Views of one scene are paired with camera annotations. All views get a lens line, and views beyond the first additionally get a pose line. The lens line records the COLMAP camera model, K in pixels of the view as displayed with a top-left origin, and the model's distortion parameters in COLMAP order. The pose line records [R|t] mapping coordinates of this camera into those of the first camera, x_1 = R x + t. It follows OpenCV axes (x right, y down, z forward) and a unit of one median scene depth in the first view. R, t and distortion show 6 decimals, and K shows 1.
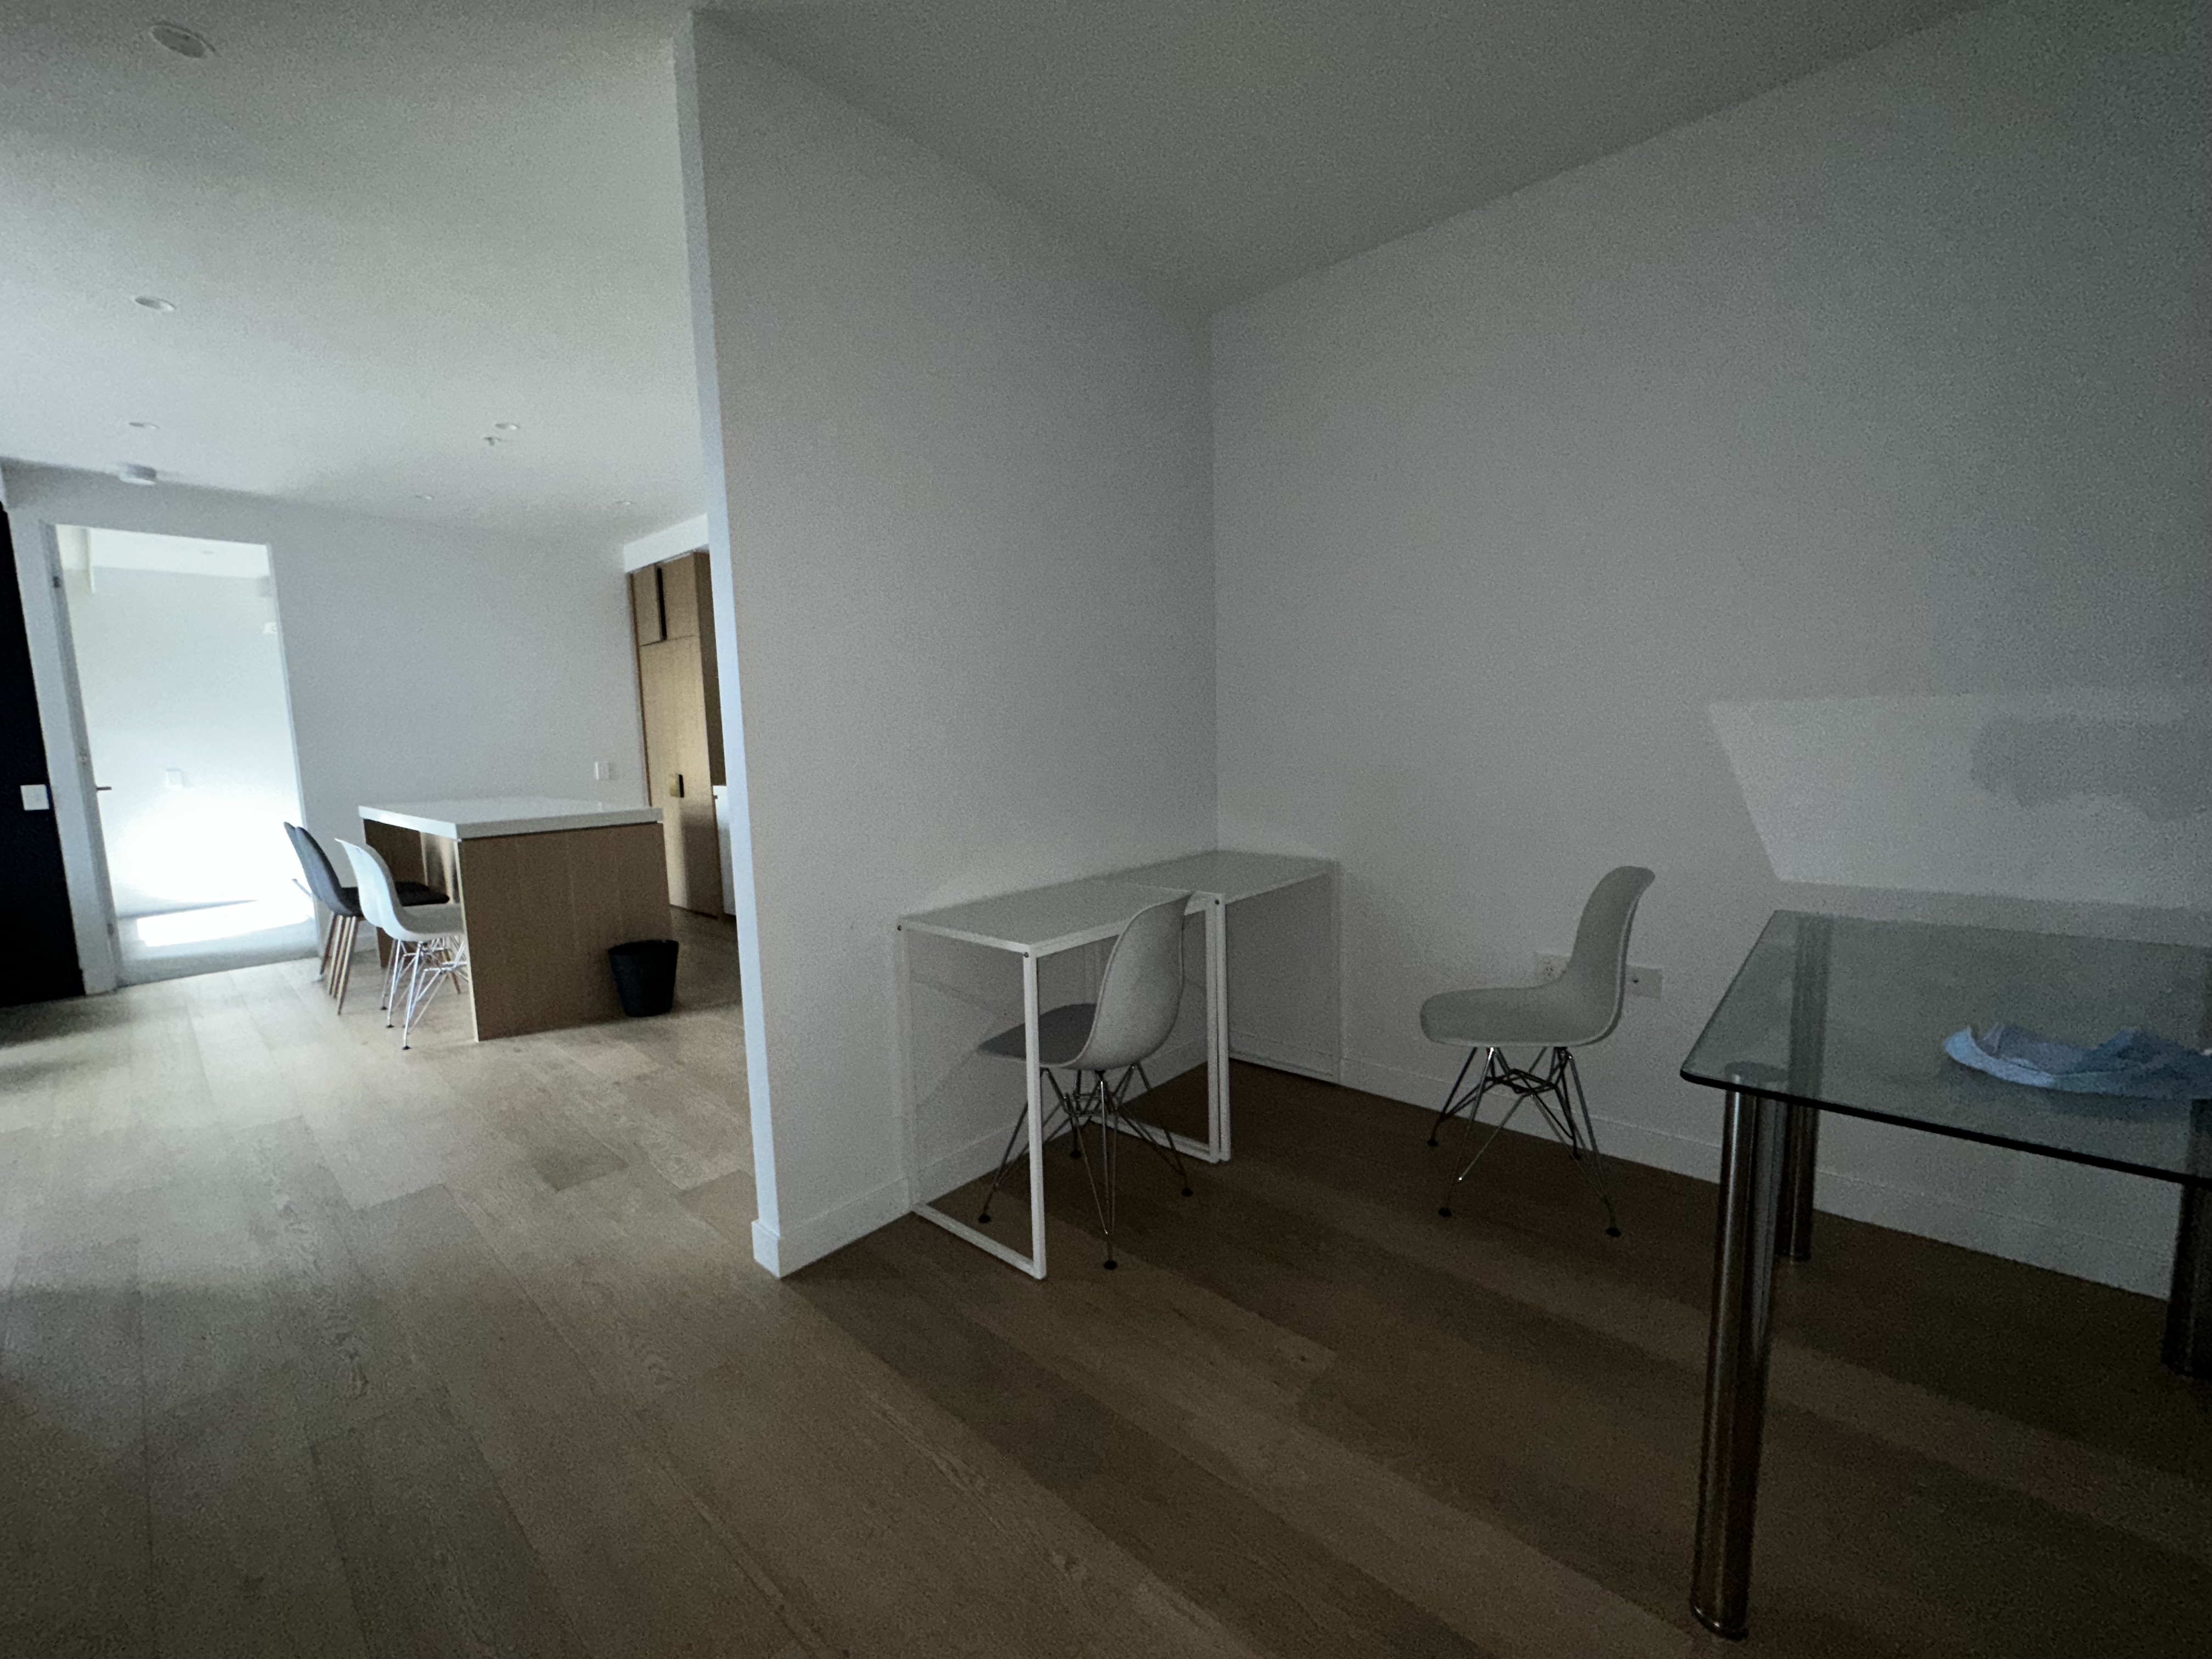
lens RADIAL K [[879.3, 0, 1107.0], [0, 879.3, 827.0], [0, 0, 1]] dist [-0.002141, 0.000026]
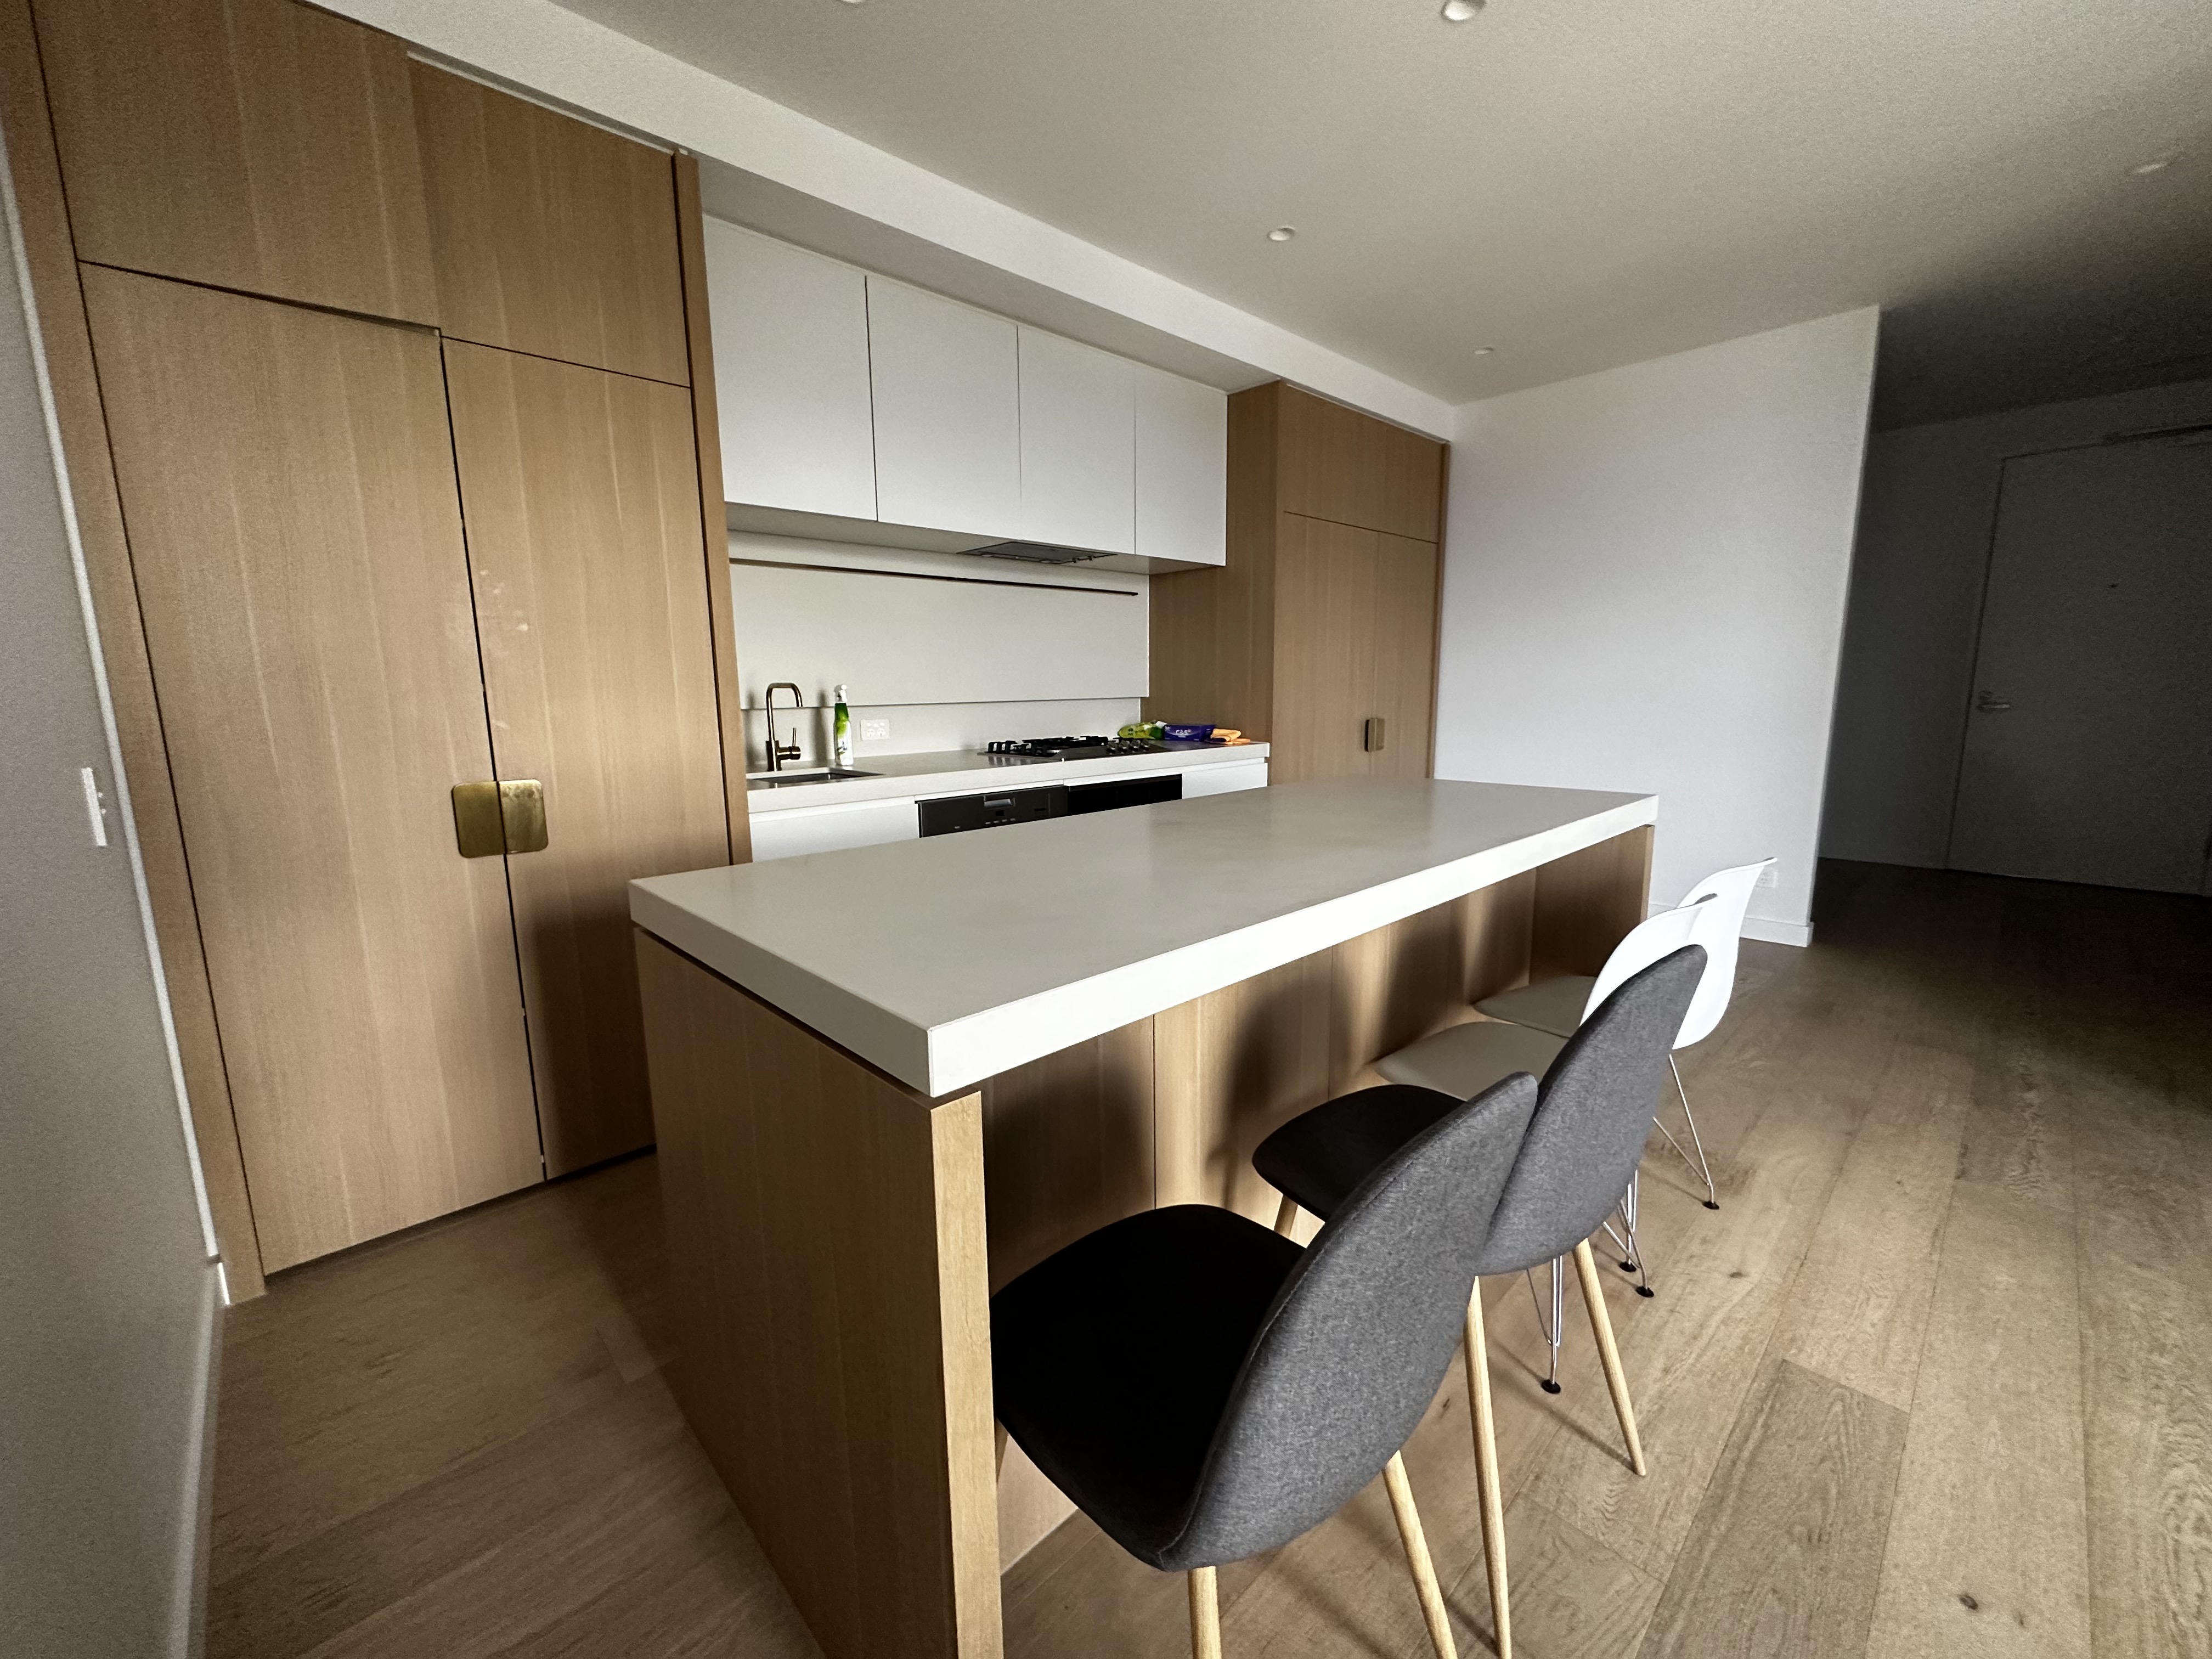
lens RADIAL K [[879.3, 0, 1107.0], [0, 879.3, 827.0], [0, 0, 1]] dist [-0.002141, 0.000026]
pose [[0.089301, -0.135350, 0.986765, -1.085197], [0.119906, 0.984979, 0.124254, -0.079460], [-0.988761, 0.107223, 0.104188, 1.041584]]
